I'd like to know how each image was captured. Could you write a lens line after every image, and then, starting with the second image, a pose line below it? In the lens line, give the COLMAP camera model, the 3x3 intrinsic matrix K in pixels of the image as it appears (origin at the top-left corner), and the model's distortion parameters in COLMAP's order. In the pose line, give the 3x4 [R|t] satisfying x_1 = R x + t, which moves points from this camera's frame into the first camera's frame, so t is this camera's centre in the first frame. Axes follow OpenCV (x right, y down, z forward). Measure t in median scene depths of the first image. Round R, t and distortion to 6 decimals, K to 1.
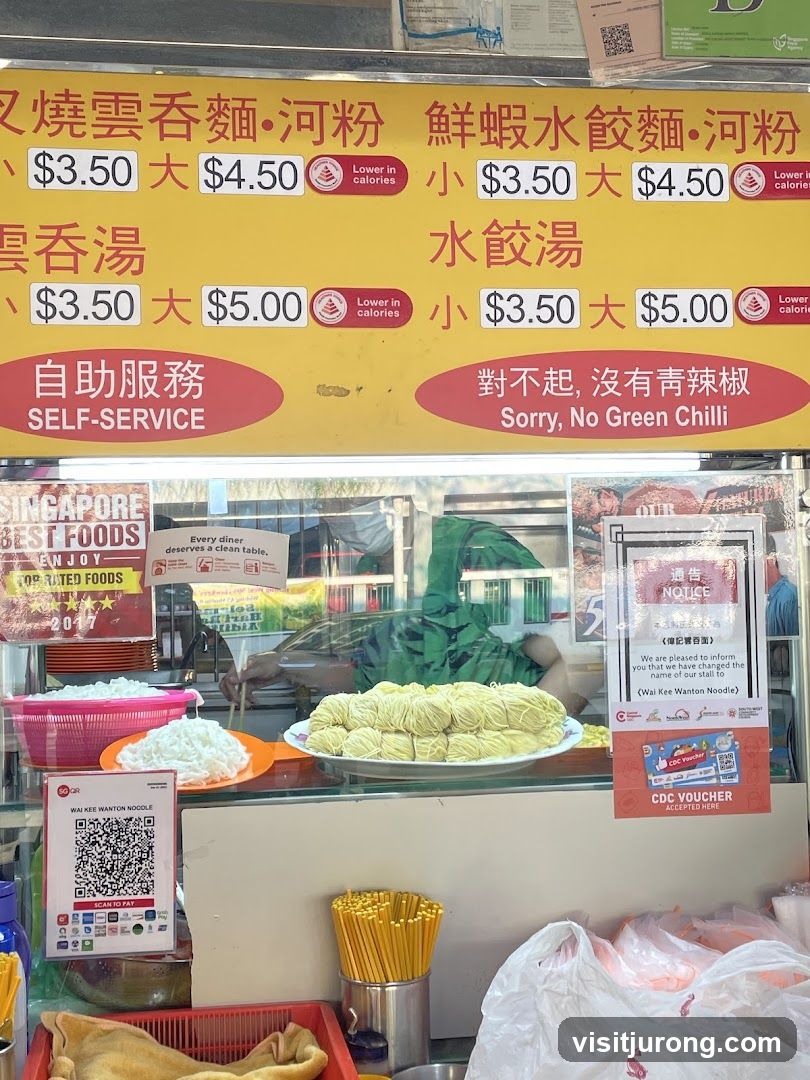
lens RADIAL K [[1365.5, 0, 407.6], [0, 1365.5, 536.8], [0, 0, 1]] dist [0.085941, 0.000000]
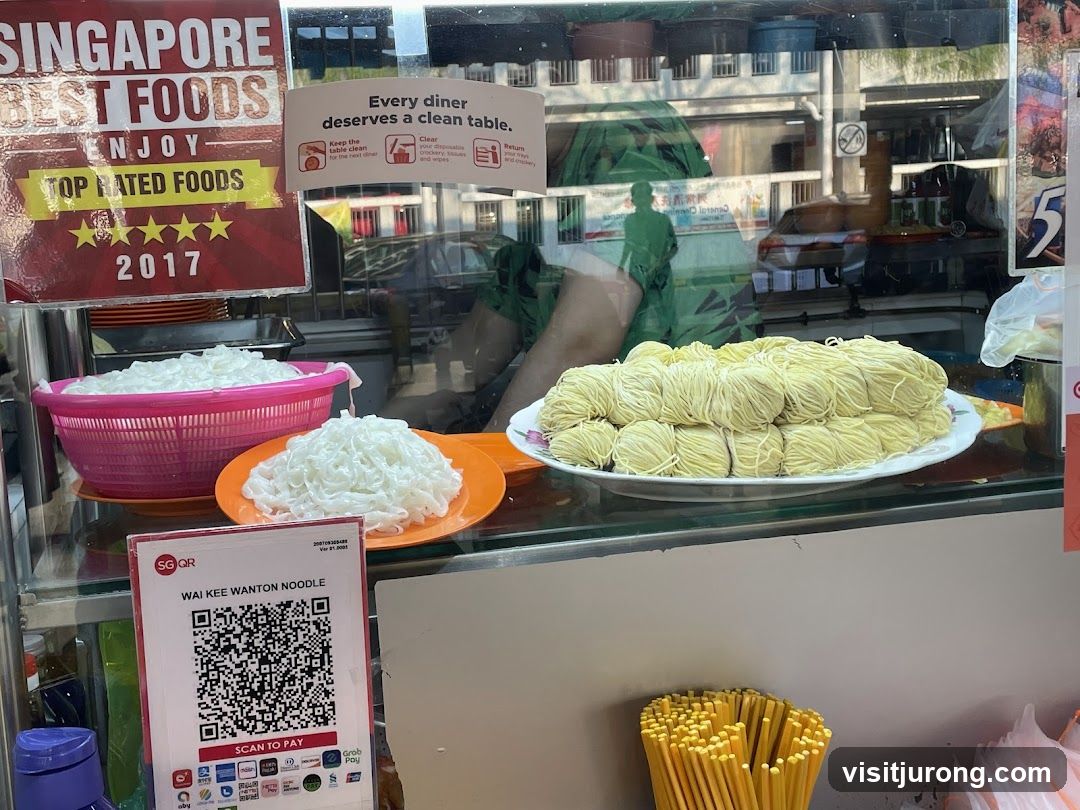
lens RADIAL K [[1365.5, 0, 542.0], [0, 1365.5, 405.1], [0, 0, 1]] dist [0.085941, 0.000000]
pose [[0.996271, -0.039663, 0.076624, -0.135764], [0.025305, 0.983342, 0.179994, 0.023018], [-0.082486, -0.177384, 0.980679, 0.442264]]
